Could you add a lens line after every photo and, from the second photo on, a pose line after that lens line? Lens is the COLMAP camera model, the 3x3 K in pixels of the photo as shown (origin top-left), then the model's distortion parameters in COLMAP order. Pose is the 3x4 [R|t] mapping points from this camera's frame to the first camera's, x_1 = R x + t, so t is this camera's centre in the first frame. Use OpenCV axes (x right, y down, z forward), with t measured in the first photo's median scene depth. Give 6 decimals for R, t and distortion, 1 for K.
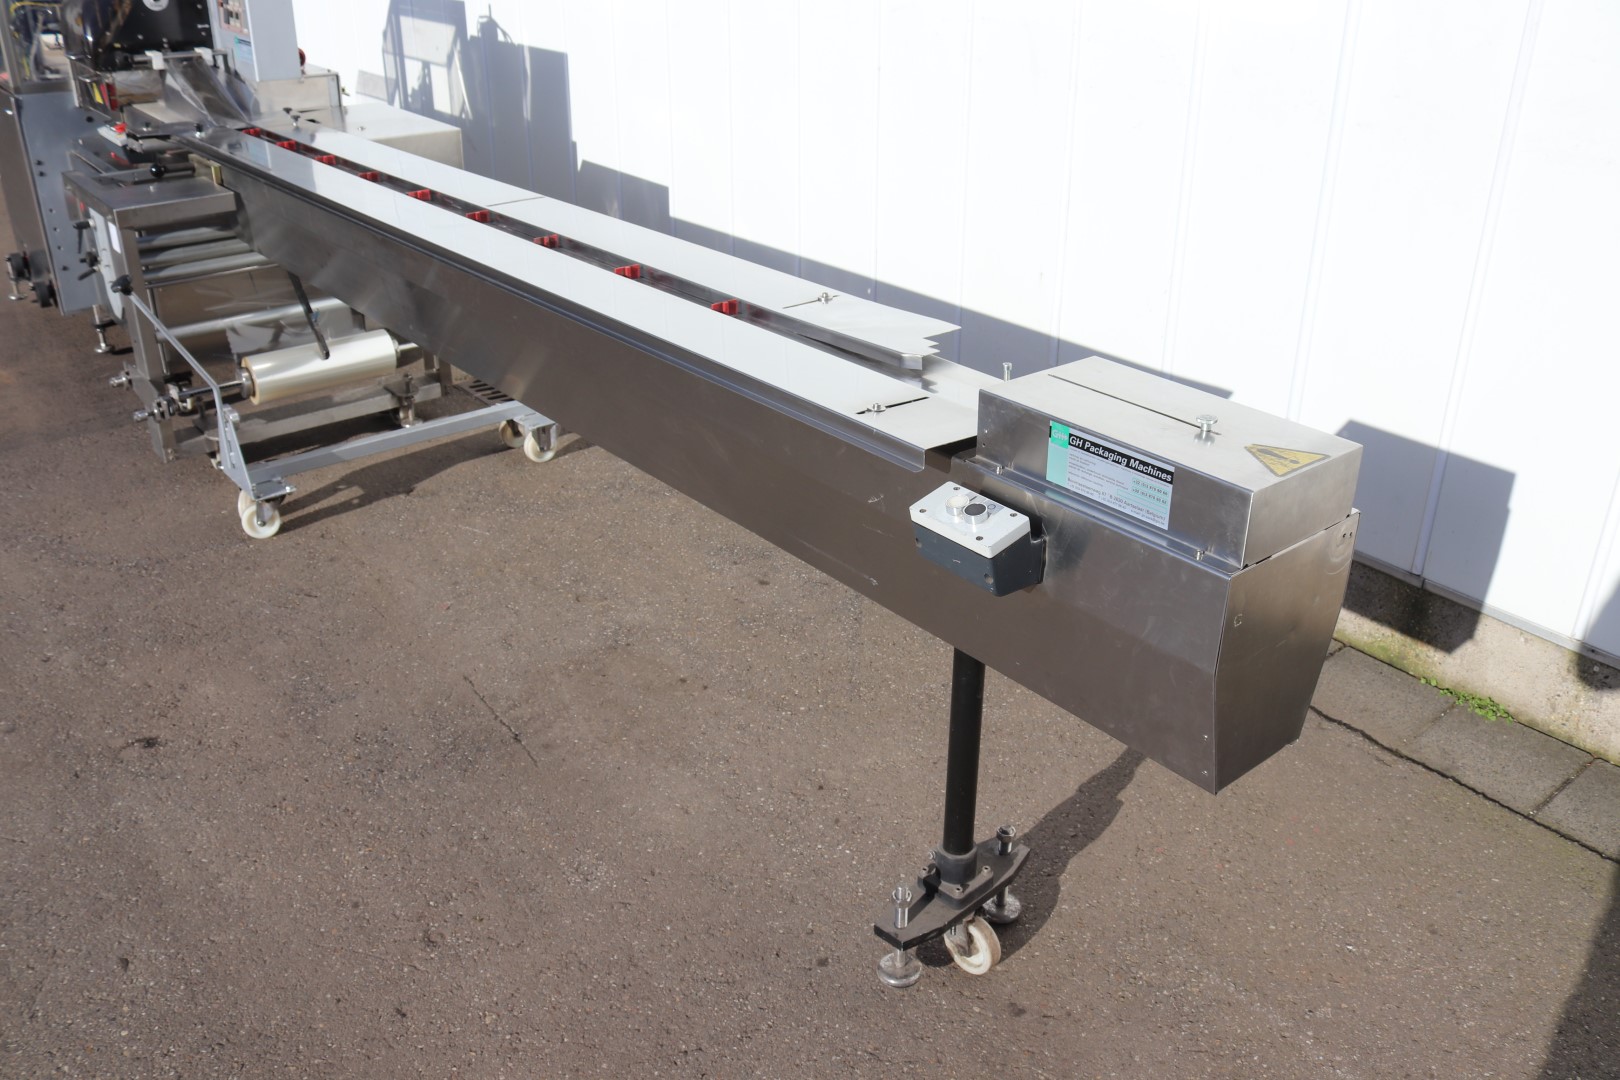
lens RADIAL K [[1353.5, 0, 810.0], [0, 1353.5, 540.0], [0, 0, 1]] dist [-0.169817, 0.159950]
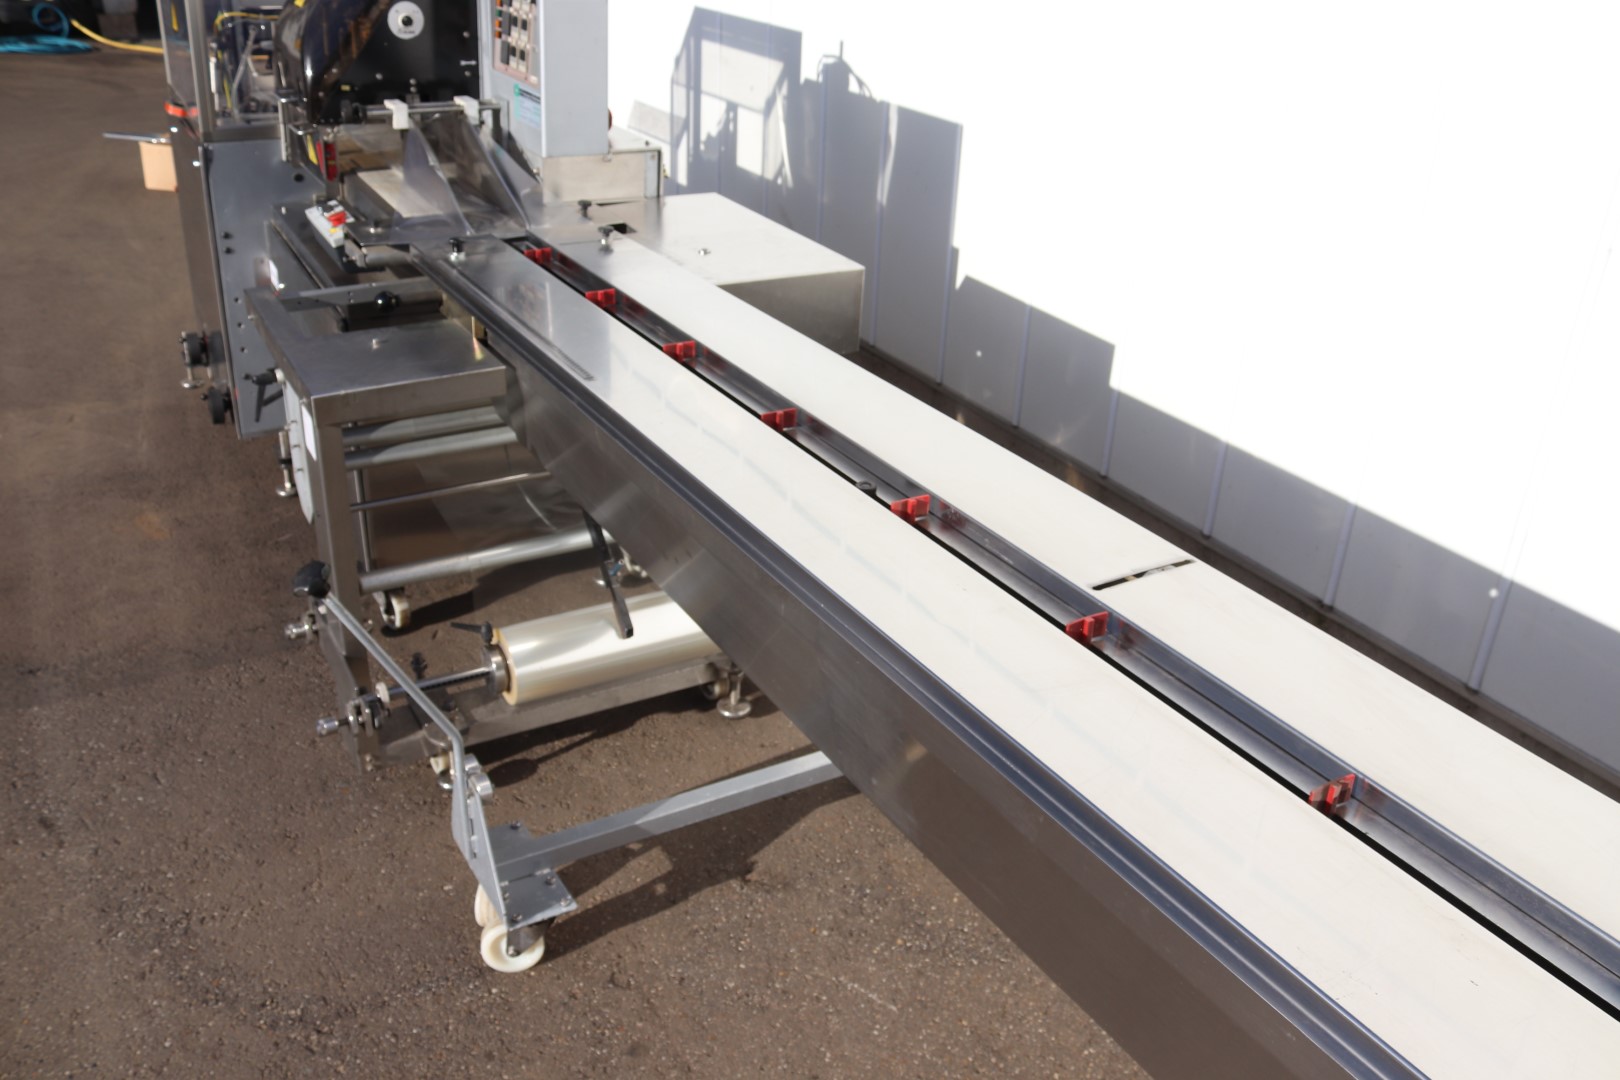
lens RADIAL K [[1353.5, 0, 810.0], [0, 1353.5, 540.0], [0, 0, 1]] dist [-0.169817, 0.159950]
pose [[0.988094, 0.097786, -0.118779, -0.190237], [-0.097981, 0.995179, 0.004215, -0.173135], [0.118618, 0.007473, 0.992912, 0.349750]]
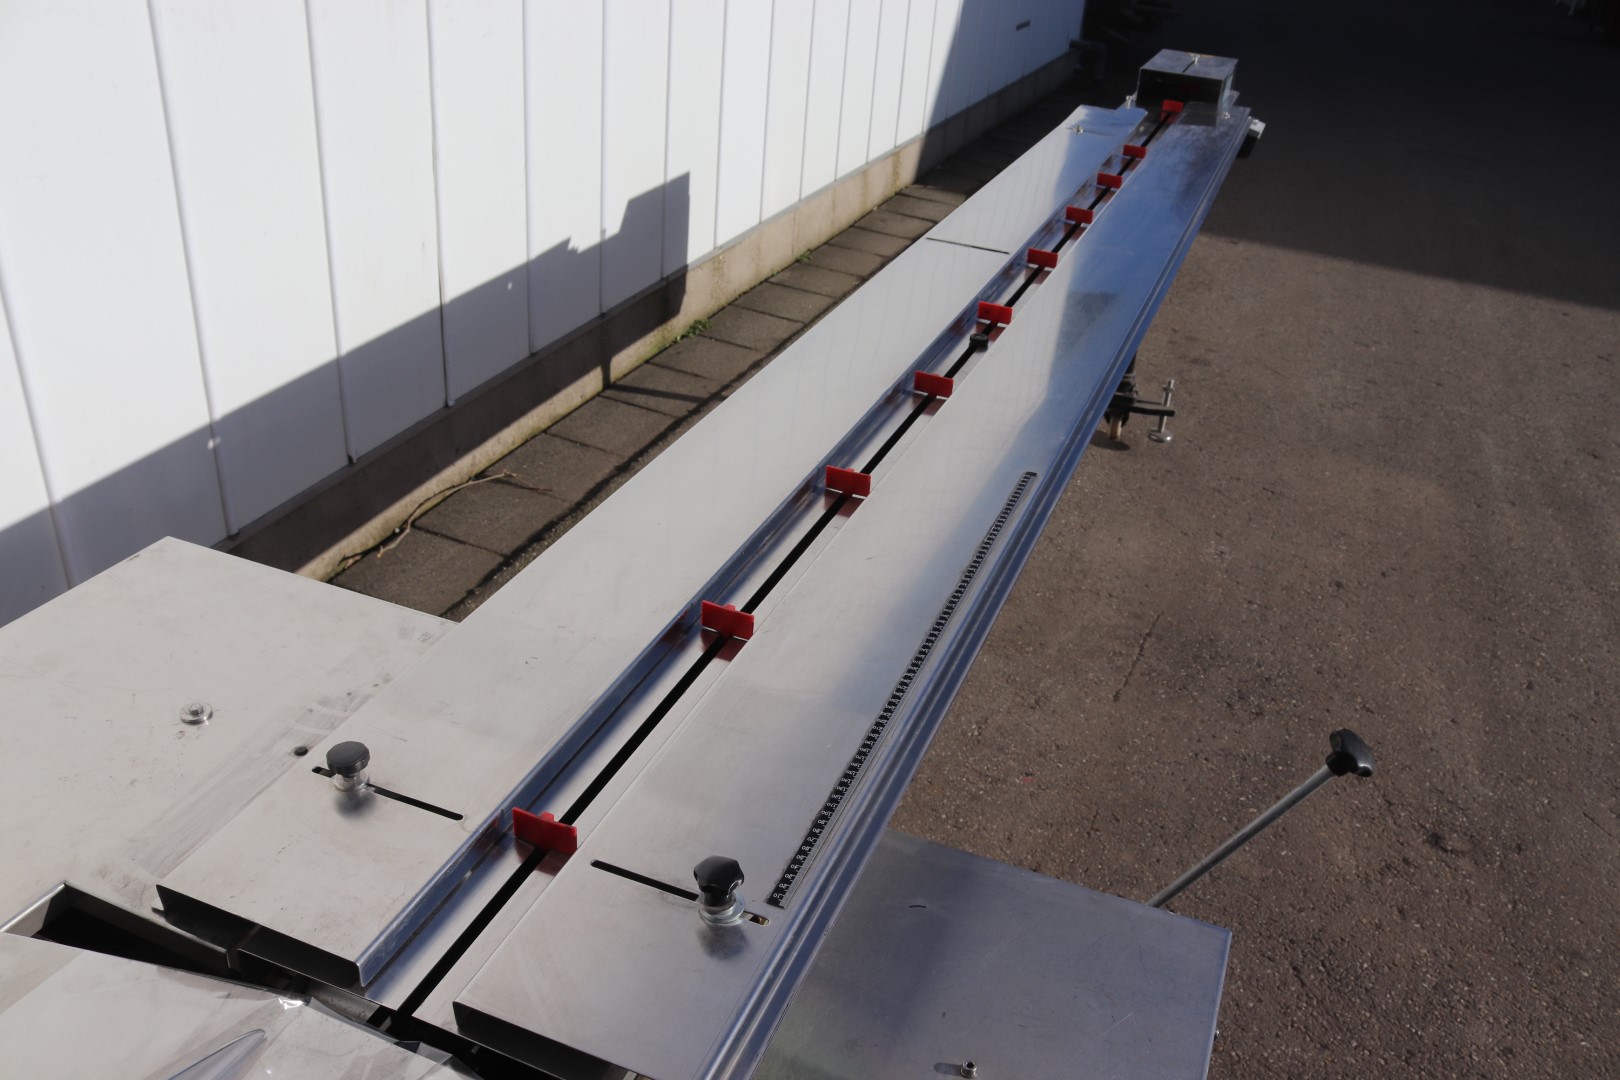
lens RADIAL K [[1353.5, 0, 810.0], [0, 1353.5, 540.0], [0, 0, 1]] dist [-0.169817, 0.159950]
pose [[-0.487385, -0.460134, 0.742114, -0.555031], [0.321276, 0.695775, 0.642401, -0.447939], [-0.811935, 0.551520, -0.191280, 0.900856]]
